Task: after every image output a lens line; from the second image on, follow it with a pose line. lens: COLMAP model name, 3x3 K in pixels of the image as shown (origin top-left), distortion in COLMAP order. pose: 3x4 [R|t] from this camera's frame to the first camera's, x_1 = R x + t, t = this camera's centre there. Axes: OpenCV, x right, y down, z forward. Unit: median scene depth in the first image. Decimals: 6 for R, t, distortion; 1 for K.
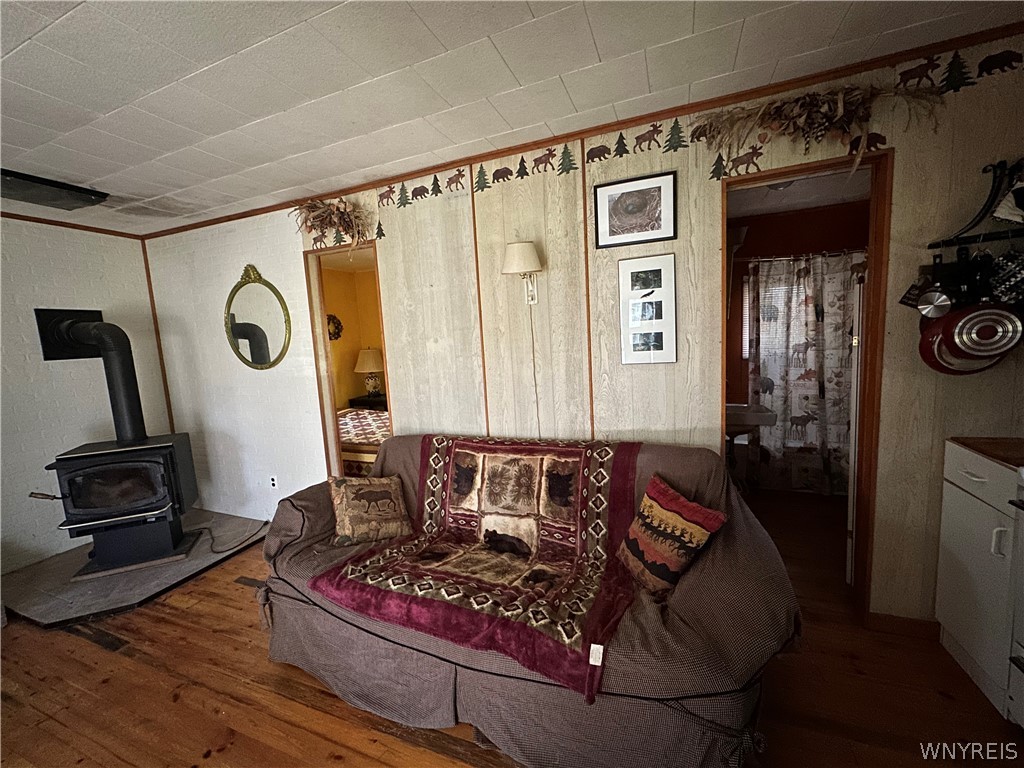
lens RADIAL K [[411.2, 0, 510.5], [0, 411.2, 383.8], [0, 0, 1]] dist [-0.000300, 0.000359]
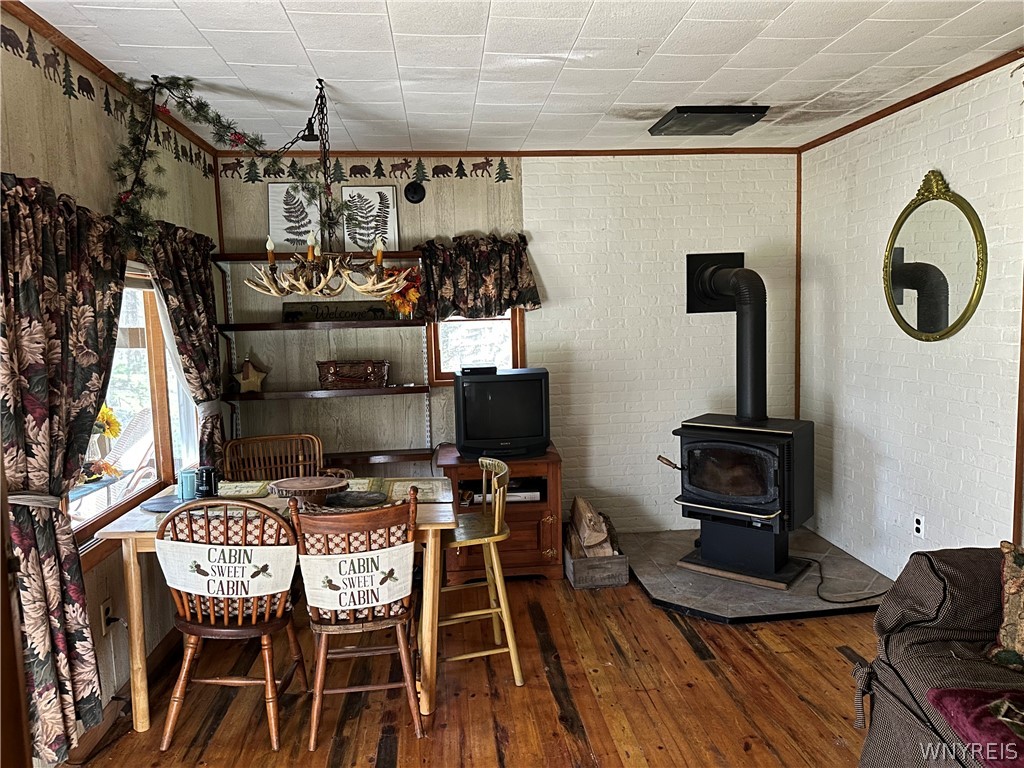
lens RADIAL K [[717.4, 0, 512.0], [0, 717.4, 384.0], [0, 0, 1]] dist [0.098729, -0.119539]
pose [[0.464063, 0.127824, -0.876531, 0.093067], [-0.099988, 0.990768, 0.091547, -0.011954], [0.880141, 0.045160, 0.472560, -0.074789]]
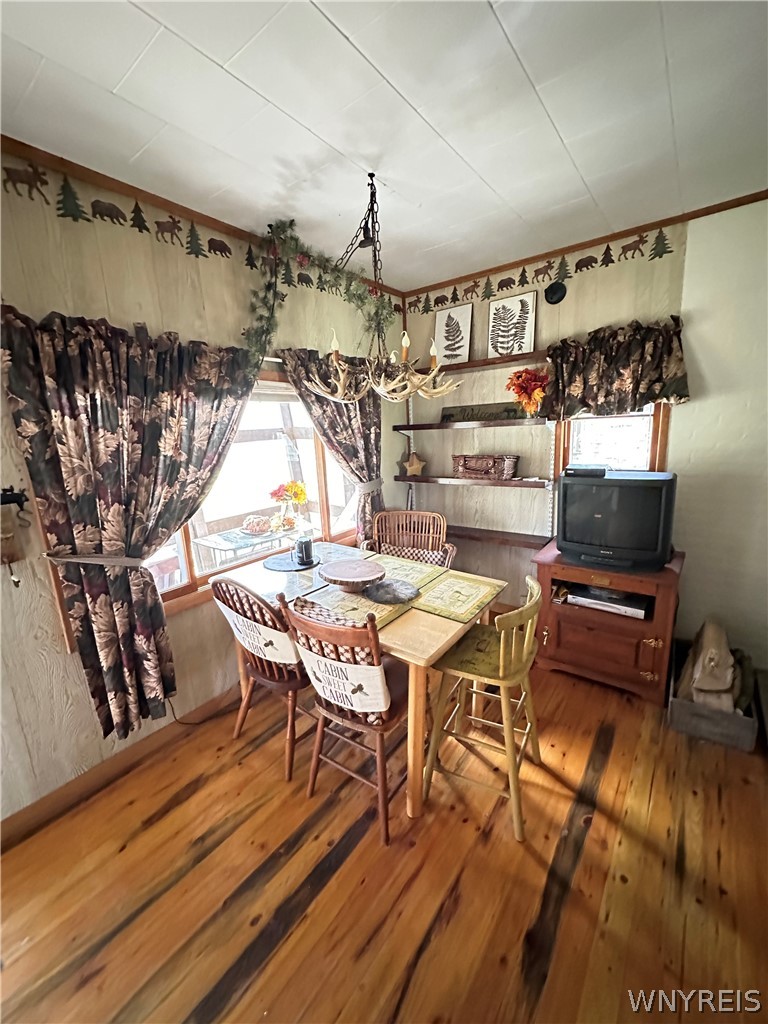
lens RADIAL K [[406.6, 0, 384.0], [0, 406.6, 512.0], [0, 0, 1]] dist [-0.015200, 0.004932]
pose [[-0.265125, 0.262663, -0.927748, -0.453748], [-0.049228, 0.957239, 0.285080, -0.031848], [0.962956, 0.121253, -0.240858, 0.458433]]
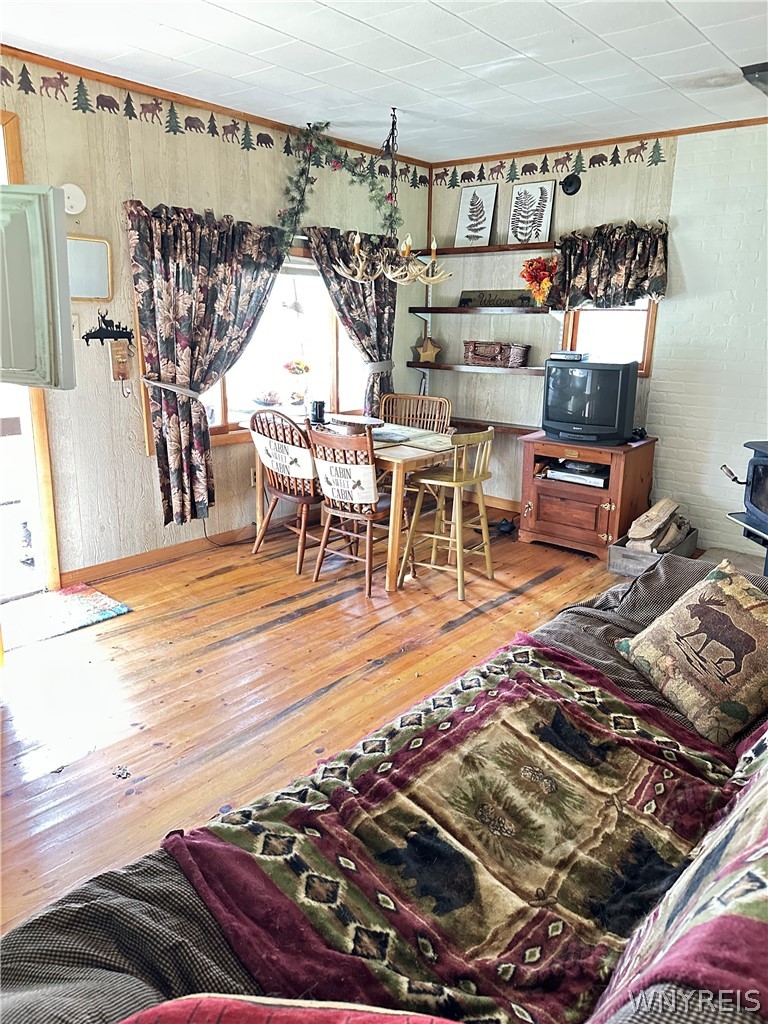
lens RADIAL K [[716.6, 0, 390.1], [0, 716.6, 516.2], [0, 0, 1]] dist [0.103614, -0.201791]
pose [[-0.313550, 0.299631, -0.901059, 0.506259], [-0.110655, 0.930917, 0.348065, -0.096840], [0.943102, 0.208843, -0.258733, 0.806439]]
